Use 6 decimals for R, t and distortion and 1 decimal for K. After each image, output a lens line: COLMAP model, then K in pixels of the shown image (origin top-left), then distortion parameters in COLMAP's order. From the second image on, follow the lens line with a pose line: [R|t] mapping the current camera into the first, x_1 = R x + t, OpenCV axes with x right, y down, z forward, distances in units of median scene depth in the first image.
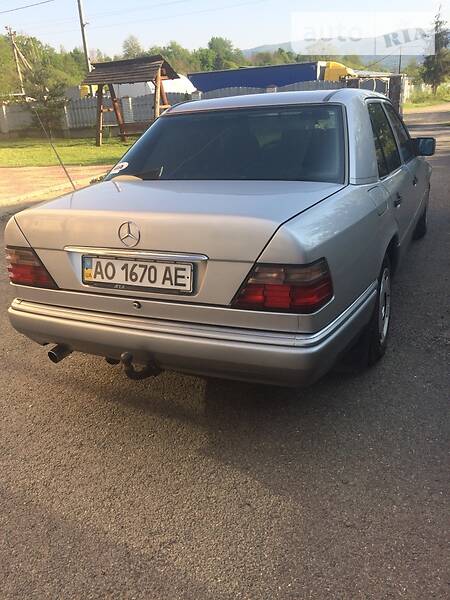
lens RADIAL K [[514.1, 0, 225.0], [0, 514.1, 300.0], [0, 0, 1]] dist [0.086105, -0.119947]
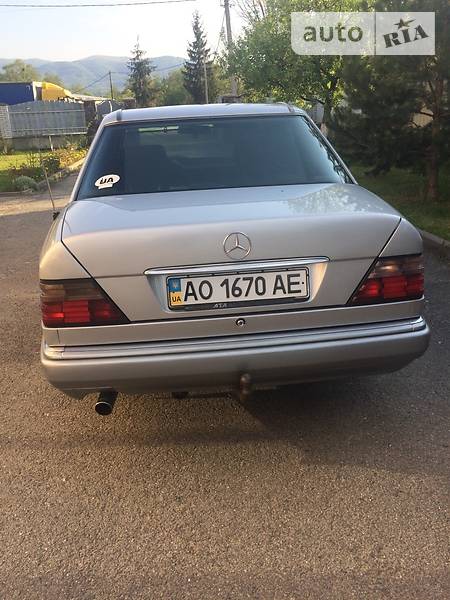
lens RADIAL K [[514.1, 0, 225.0], [0, 514.1, 300.0], [0, 0, 1]] dist [0.086105, -0.119947]
pose [[0.867626, -0.147272, 0.474907, -0.611359], [0.165459, 0.986210, 0.003548, -0.036439], [-0.468881, 0.075500, 0.880029, 0.199658]]
